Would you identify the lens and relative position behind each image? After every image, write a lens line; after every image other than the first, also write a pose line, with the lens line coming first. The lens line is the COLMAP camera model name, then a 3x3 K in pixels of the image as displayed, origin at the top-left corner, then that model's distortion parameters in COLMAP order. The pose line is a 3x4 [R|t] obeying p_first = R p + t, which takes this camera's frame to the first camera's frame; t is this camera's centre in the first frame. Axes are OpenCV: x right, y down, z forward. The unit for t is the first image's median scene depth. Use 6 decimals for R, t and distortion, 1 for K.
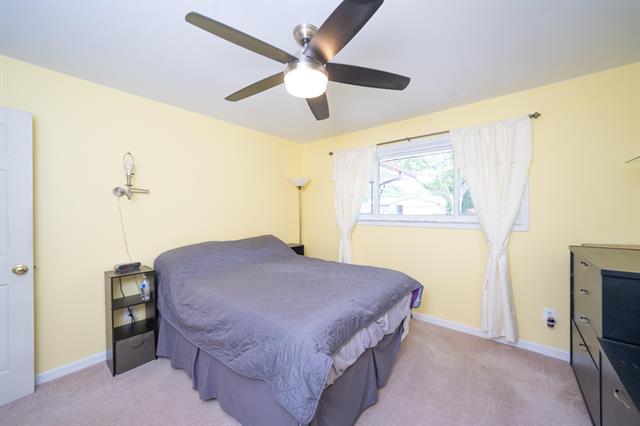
lens RADIAL K [[242.8, 0, 321.8], [0, 242.8, 210.9], [0, 0, 1]] dist [-0.003851, 0.000093]
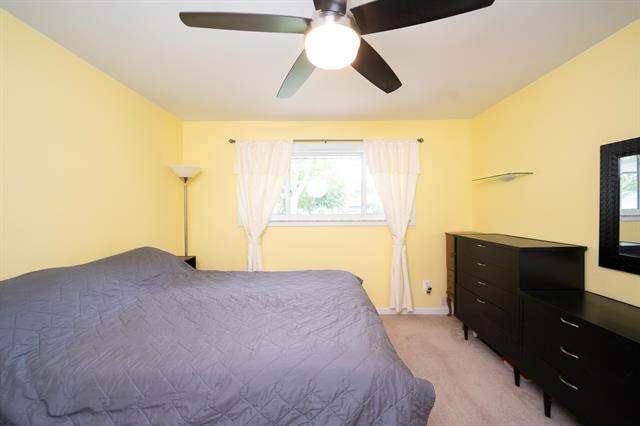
lens RADIAL K [[242.8, 0, 319.9], [0, 242.8, 211.9], [0, 0, 1]] dist [-0.003851, 0.000093]
pose [[0.782376, -0.004140, 0.622793, -0.281065], [0.000590, 0.999982, 0.005907, -0.001174], [-0.622806, -0.004254, 0.782365, 0.195843]]
